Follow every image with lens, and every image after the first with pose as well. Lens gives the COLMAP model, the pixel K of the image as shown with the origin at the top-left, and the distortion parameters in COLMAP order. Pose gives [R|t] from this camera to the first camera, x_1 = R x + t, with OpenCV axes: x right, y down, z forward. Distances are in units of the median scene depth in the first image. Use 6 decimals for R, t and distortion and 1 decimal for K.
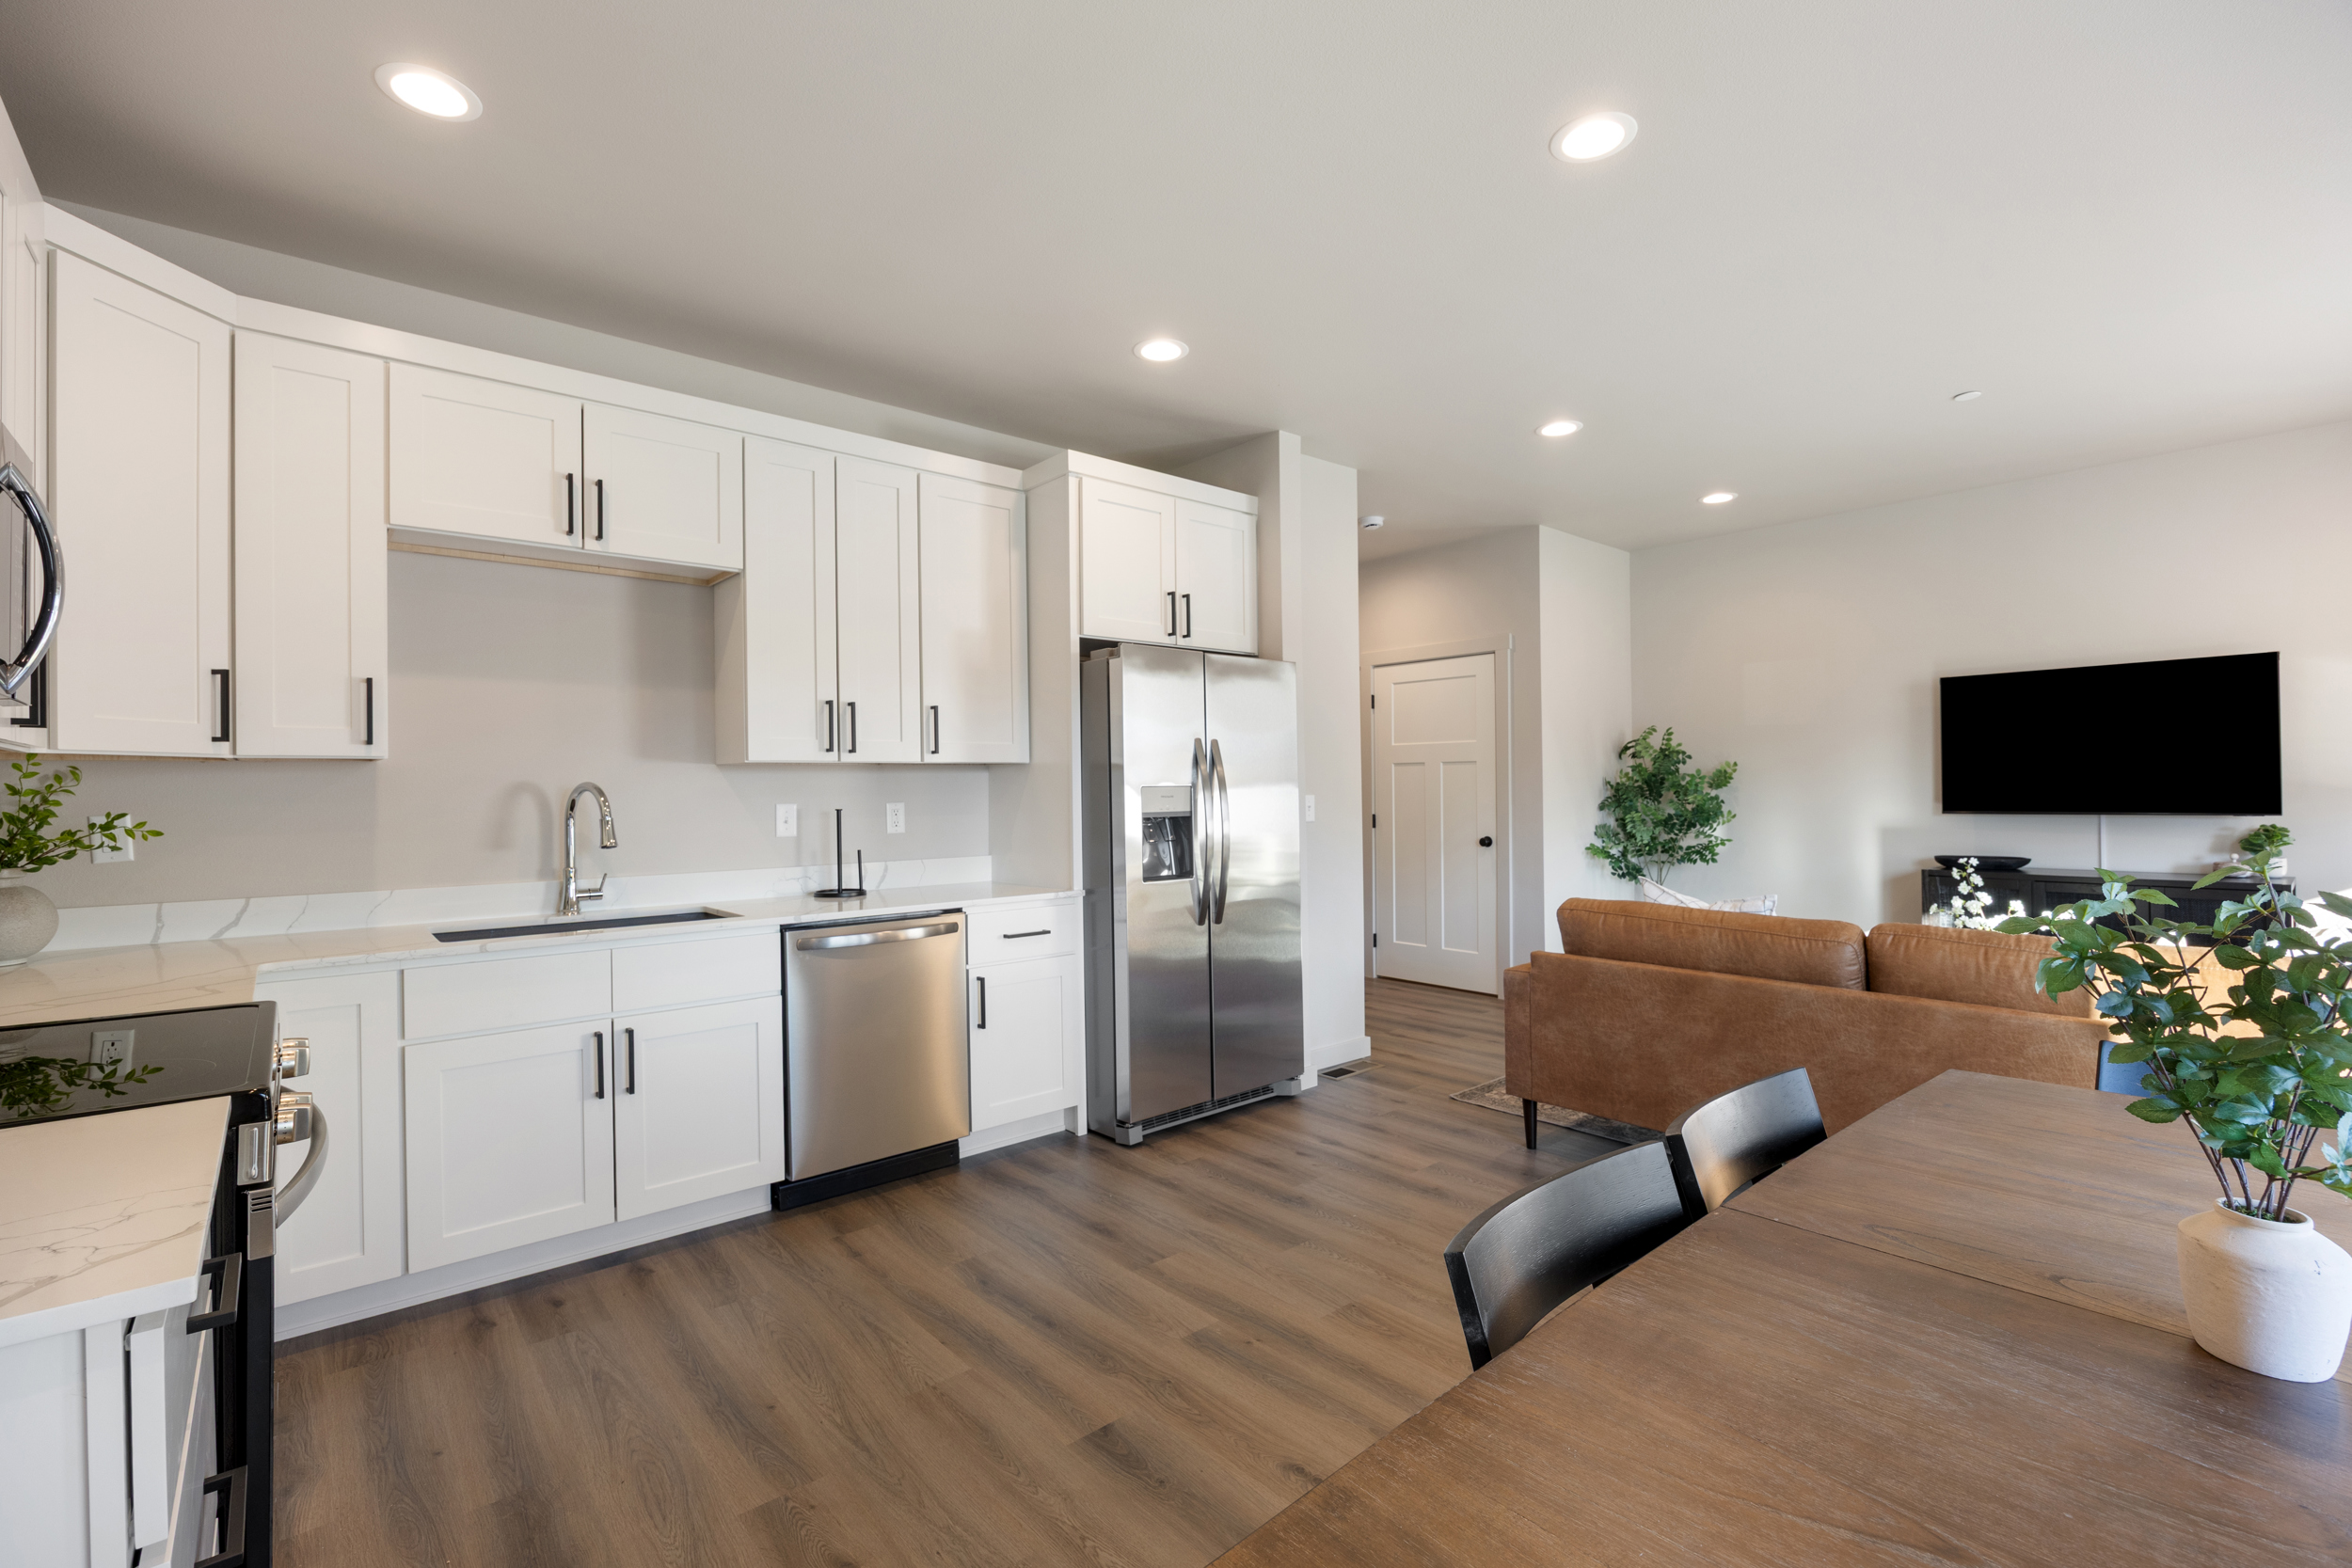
lens RADIAL K [[1050.6, 0, 1176.0], [0, 1050.6, 784.0], [0, 0, 1]] dist [0.000427, 0.000115]
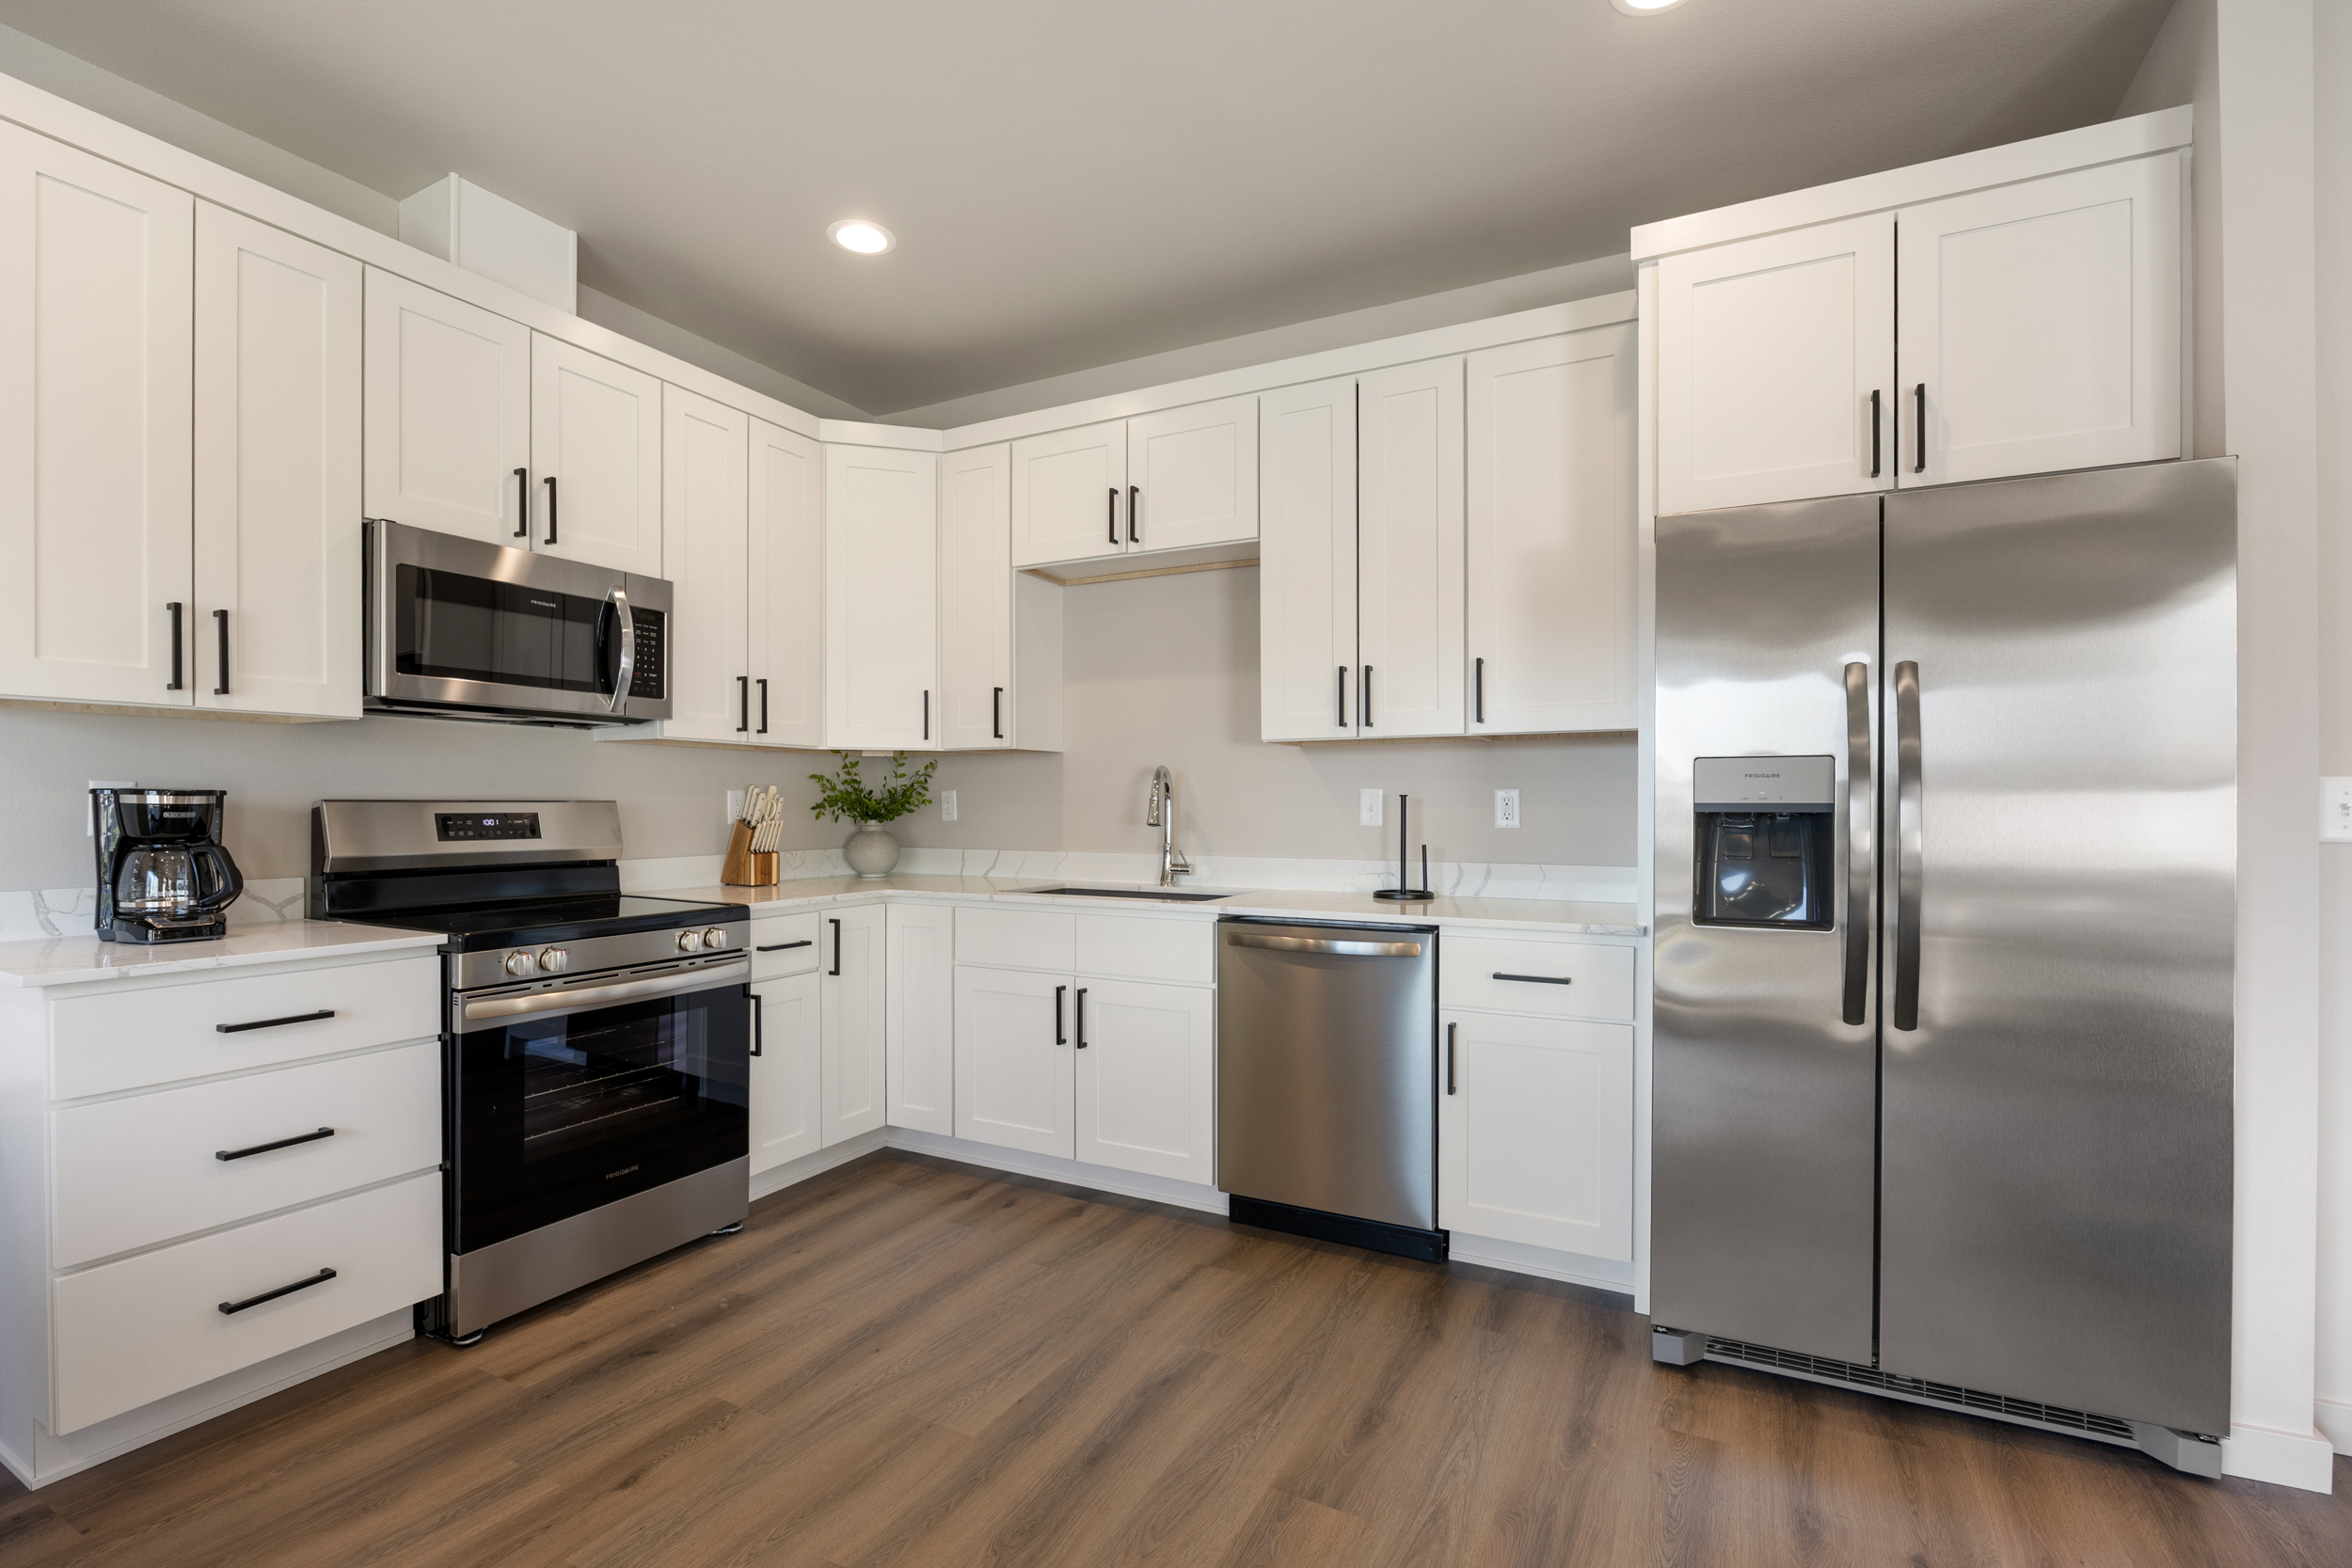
lens RADIAL K [[1059.4, 0, 1181.0], [0, 1059.4, 814.8], [0, 0, 1]] dist [-0.000910, -0.000239]
pose [[0.363263, 0.021631, -0.931436, 0.531426], [0.000022, 0.999730, 0.023225, 0.026518], [0.931687, -0.008457, 0.363164, 0.690141]]
